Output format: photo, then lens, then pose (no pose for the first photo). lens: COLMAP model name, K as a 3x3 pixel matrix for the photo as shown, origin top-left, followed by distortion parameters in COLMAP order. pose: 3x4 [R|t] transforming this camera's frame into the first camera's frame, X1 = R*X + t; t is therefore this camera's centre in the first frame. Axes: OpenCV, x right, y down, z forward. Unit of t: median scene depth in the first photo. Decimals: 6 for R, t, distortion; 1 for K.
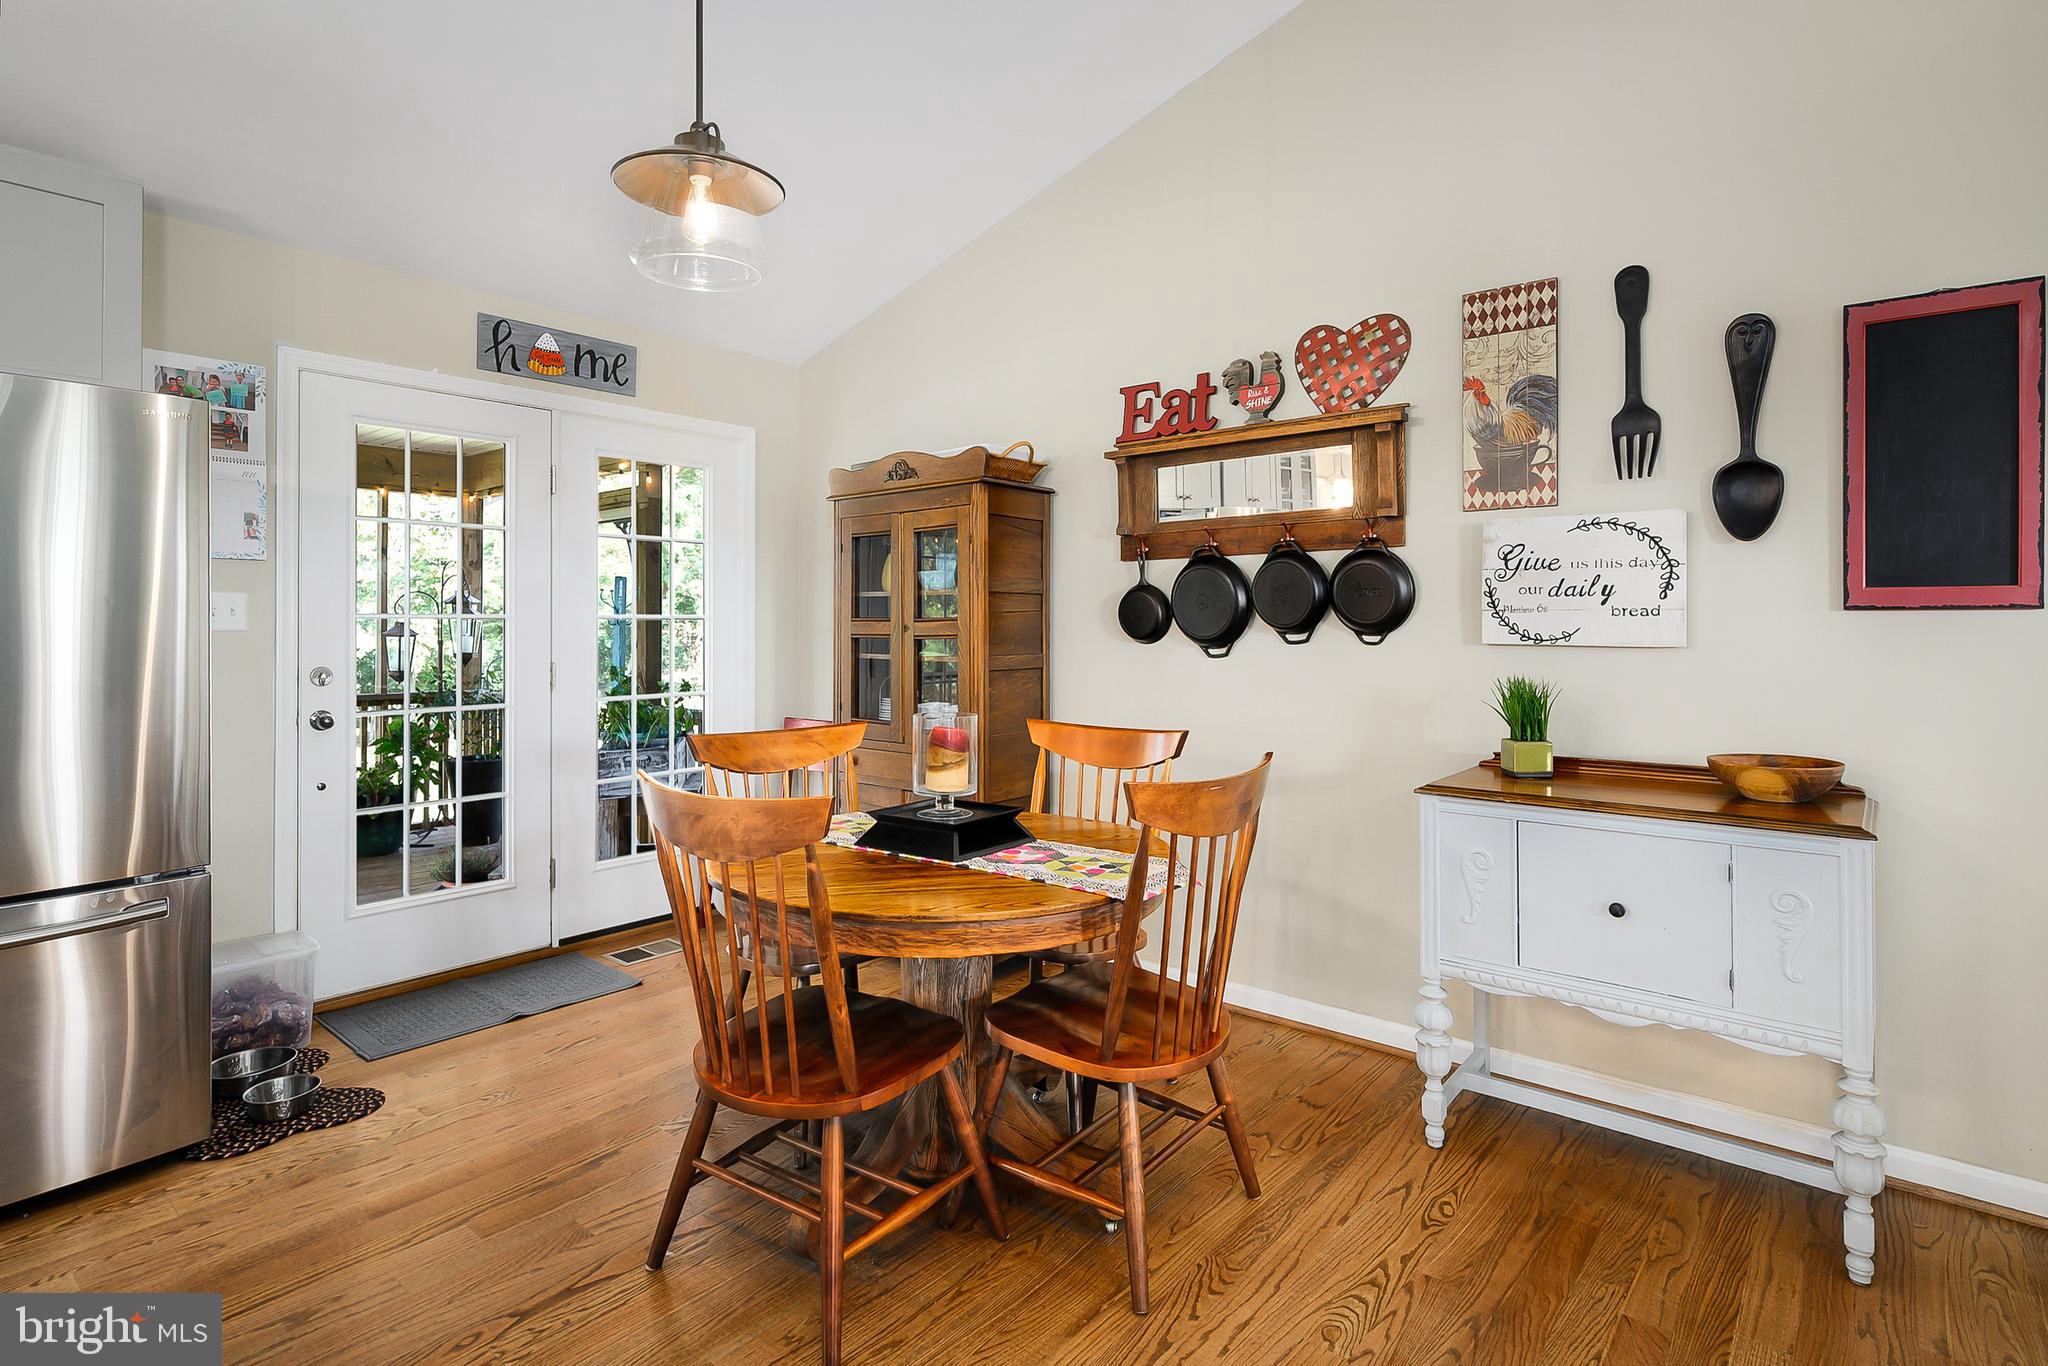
lens RADIAL K [[1031.5, 0, 1020.5], [0, 1031.5, 625.0], [0, 0, 1]] dist [0.000687, -0.000155]
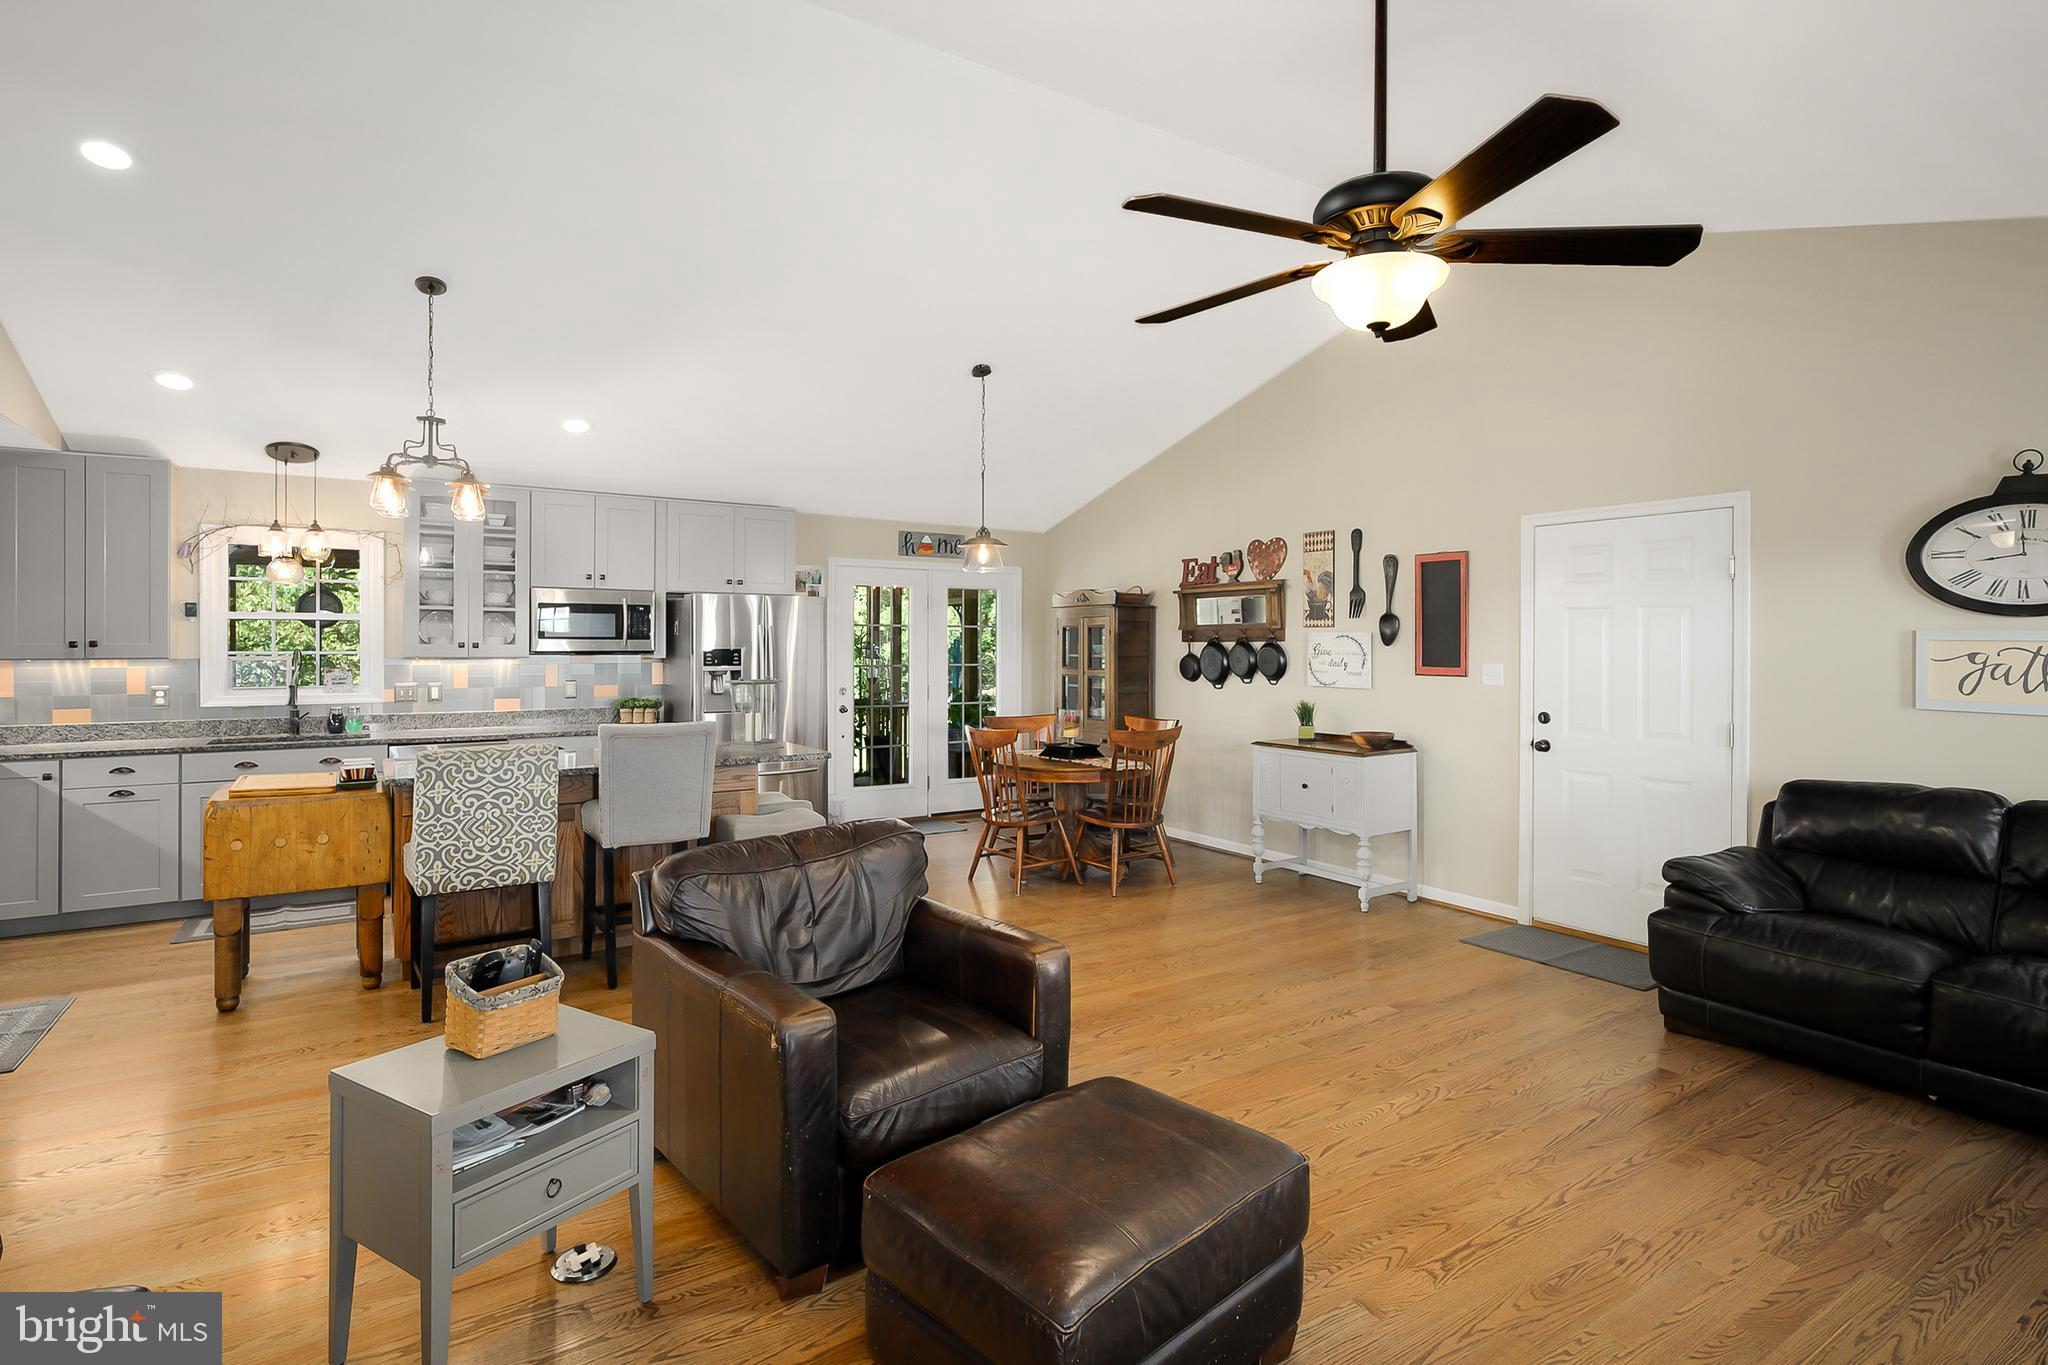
lens RADIAL K [[1016.1, 0, 1024.2], [0, 1016.1, 645.6], [0, 0, 1]] dist [0.000041, -0.000330]
pose [[0.956334, 0.003221, -0.292258, 0.446241], [-0.002777, 0.999994, 0.001932, -0.065601], [0.292262, -0.001036, 0.956338, -1.208836]]
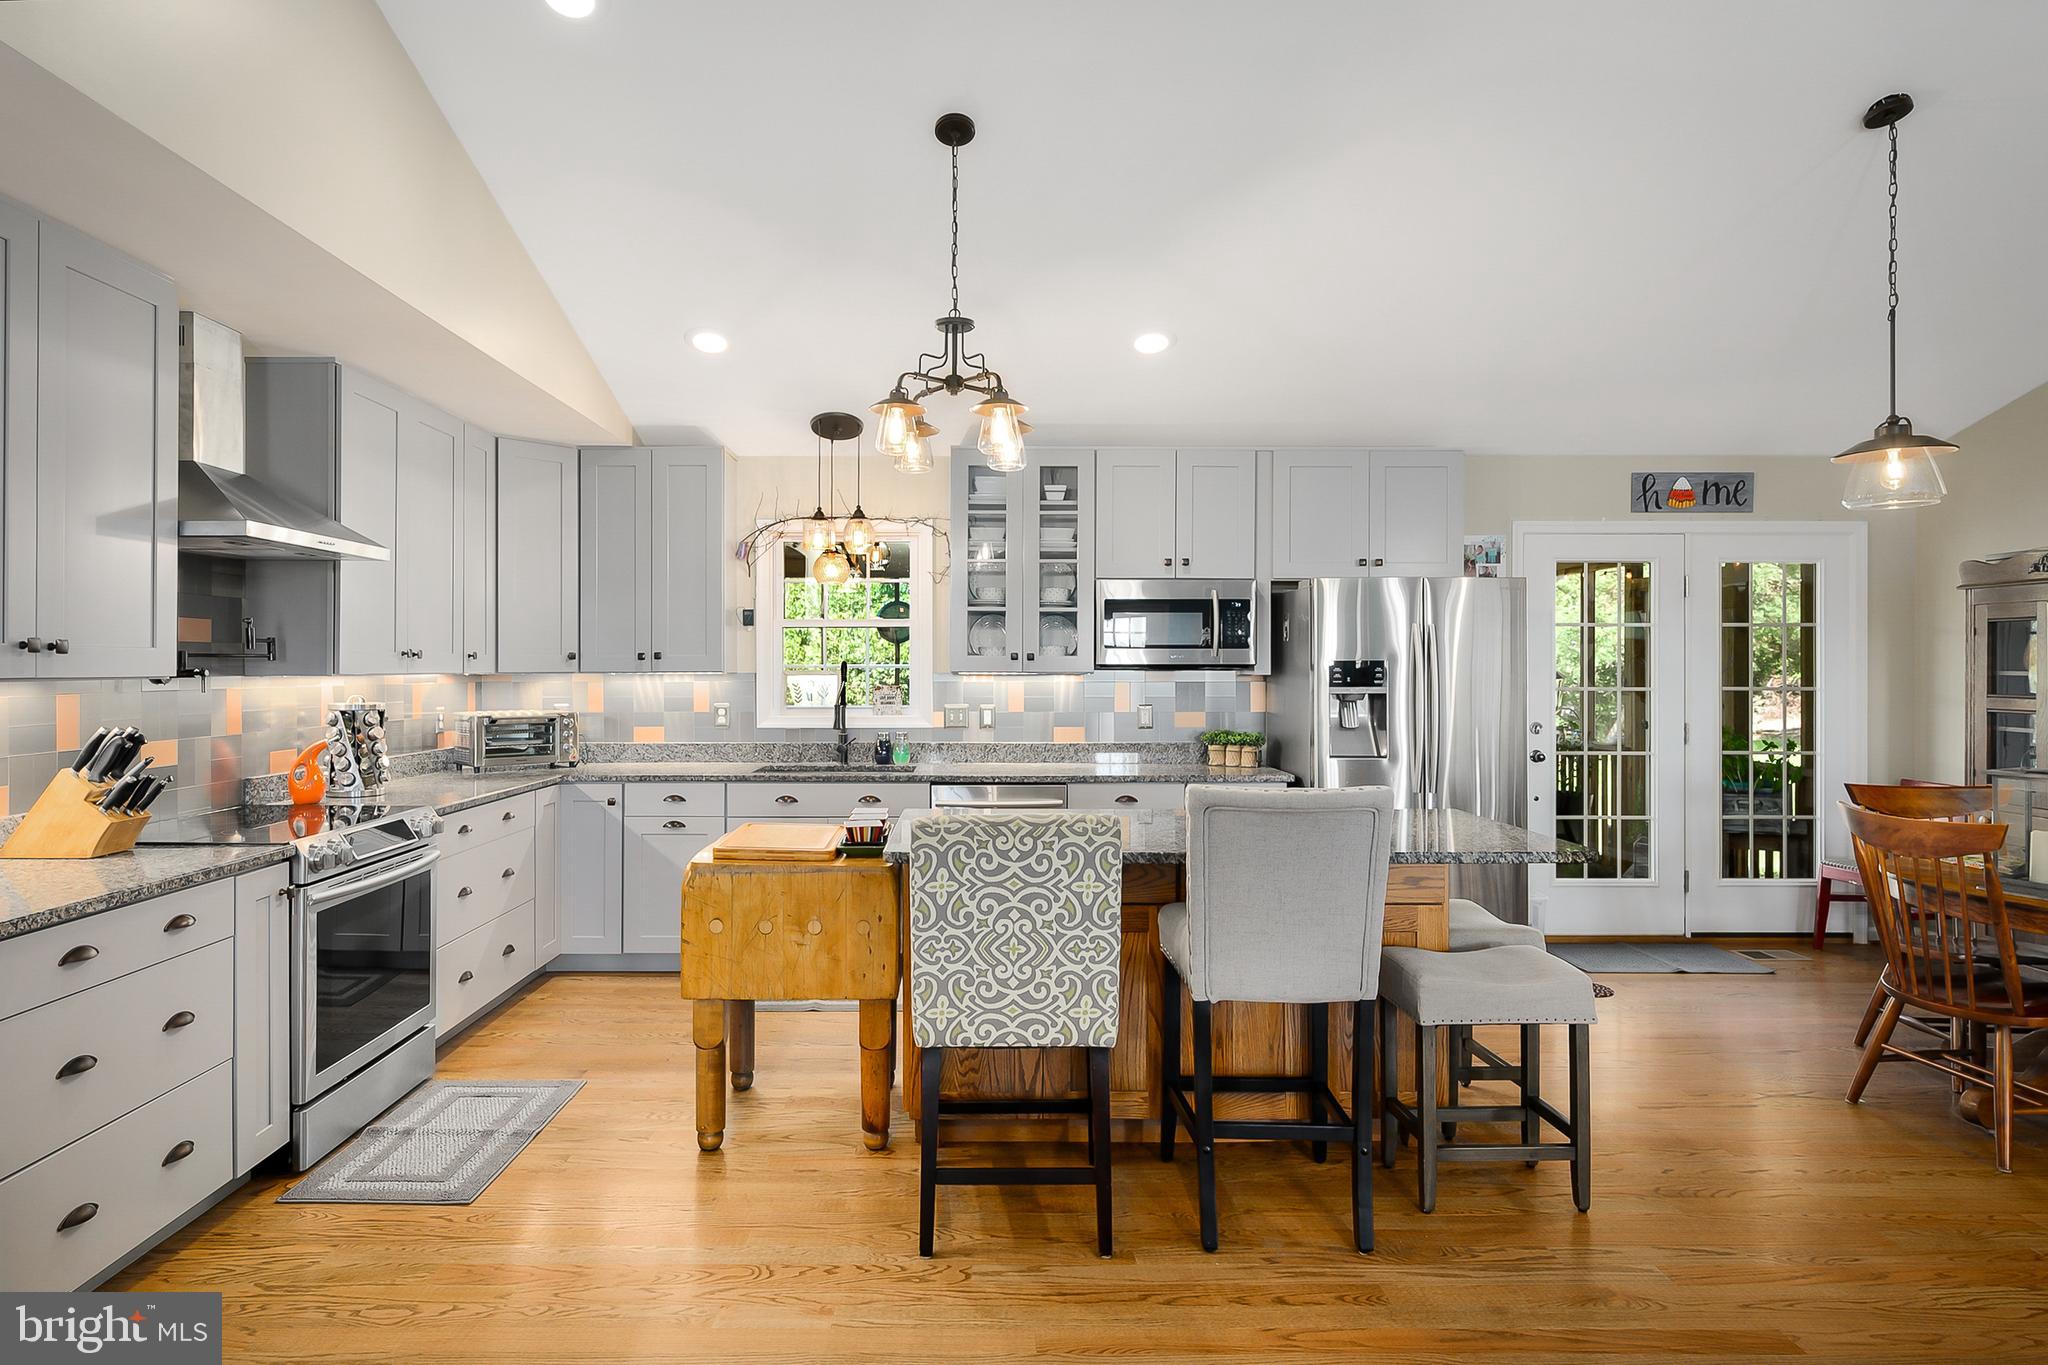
lens RADIAL K [[1104.1, 0, 975.6], [0, 1104.1, 666.1], [0, 0, 1]] dist [0.000793, -0.000707]
pose [[0.643121, 0.001651, -0.765763, 0.059066], [-0.000425, 0.999998, 0.001799, -0.048742], [0.765764, -0.000832, 0.643121, -0.755205]]
